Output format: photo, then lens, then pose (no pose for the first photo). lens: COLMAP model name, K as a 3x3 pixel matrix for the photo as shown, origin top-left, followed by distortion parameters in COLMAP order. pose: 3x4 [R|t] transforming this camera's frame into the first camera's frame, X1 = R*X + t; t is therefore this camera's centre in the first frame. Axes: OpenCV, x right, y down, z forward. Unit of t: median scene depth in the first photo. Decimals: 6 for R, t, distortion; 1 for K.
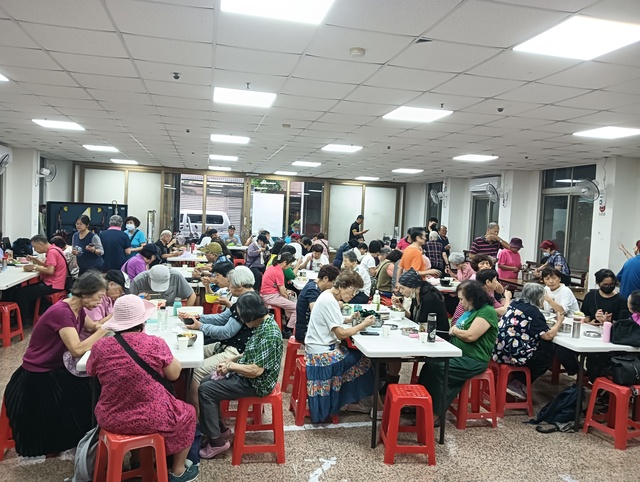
lens RADIAL K [[497.3, 0, 320.0], [0, 497.3, 241.0], [0, 0, 1]] dist [0.096026, -0.190596]
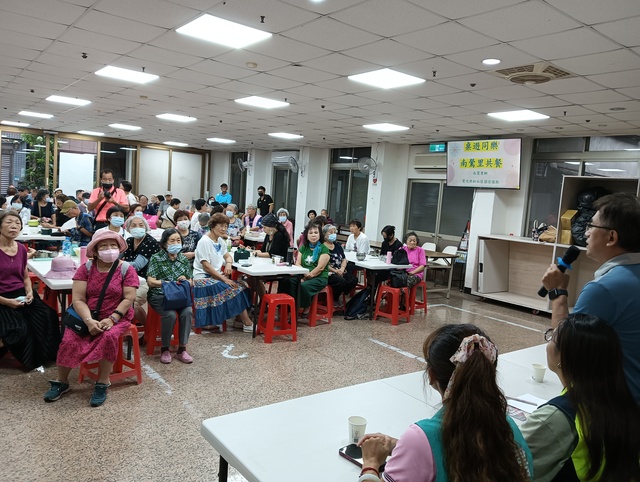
lens RADIAL K [[497.3, 0, 320.0], [0, 497.3, 241.0], [0, 0, 1]] dist [0.096026, -0.190596]
pose [[0.906099, -0.018270, 0.422670, -0.117111], [-0.009259, 0.997971, 0.062988, 0.012631], [-0.422964, -0.060987, 0.904092, -0.135887]]
